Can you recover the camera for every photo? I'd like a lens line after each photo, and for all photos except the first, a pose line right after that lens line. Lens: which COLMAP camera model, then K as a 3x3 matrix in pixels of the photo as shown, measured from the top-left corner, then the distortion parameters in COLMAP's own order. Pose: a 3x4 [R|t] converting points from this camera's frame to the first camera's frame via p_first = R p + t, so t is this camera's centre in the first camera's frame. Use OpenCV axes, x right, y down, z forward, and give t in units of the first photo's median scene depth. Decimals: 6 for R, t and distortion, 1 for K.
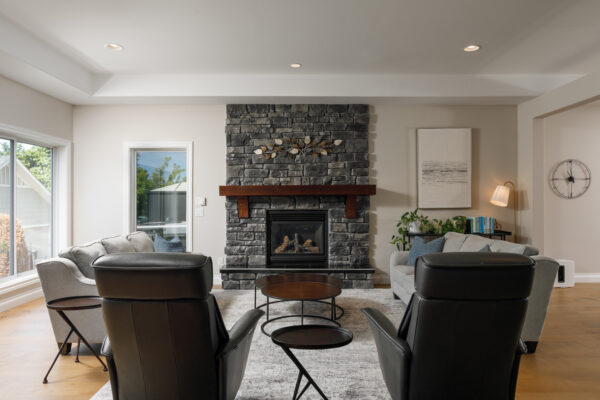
lens RADIAL K [[413.6, 0, 300.0], [0, 413.6, 200.0], [0, 0, 1]] dist [0.004472, 0.000940]
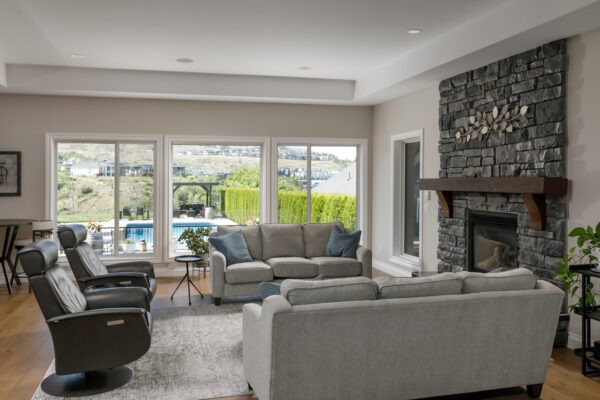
lens RADIAL K [[534.0, 0, 299.6], [0, 534.0, 179.5], [0, 0, 1]] dist [0.002406, 0.001260]
pose [[0.249880, 0.001876, -0.968275, 0.807259], [0.002941, 0.999992, 0.002696, -0.035455], [0.968272, -0.003521, 0.249872, 0.451065]]
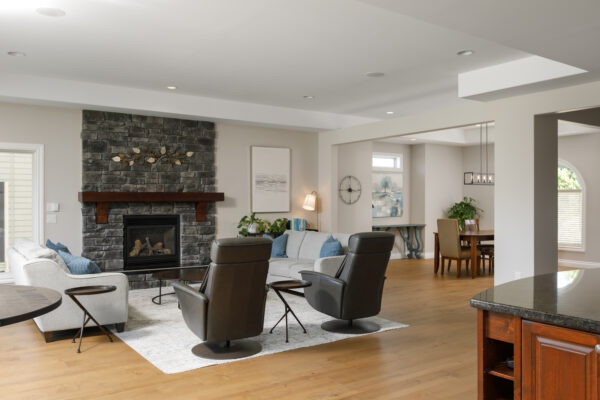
lens RADIAL K [[517.1, 0, 300.0], [0, 517.1, 200.0], [0, 0, 1]] dist [0.001864, 0.000796]
pose [[0.828527, 0.004604, 0.559930, -0.442541], [-0.003102, 0.999989, -0.003633, -0.010835], [-0.559941, 0.001273, 0.828532, -0.325577]]
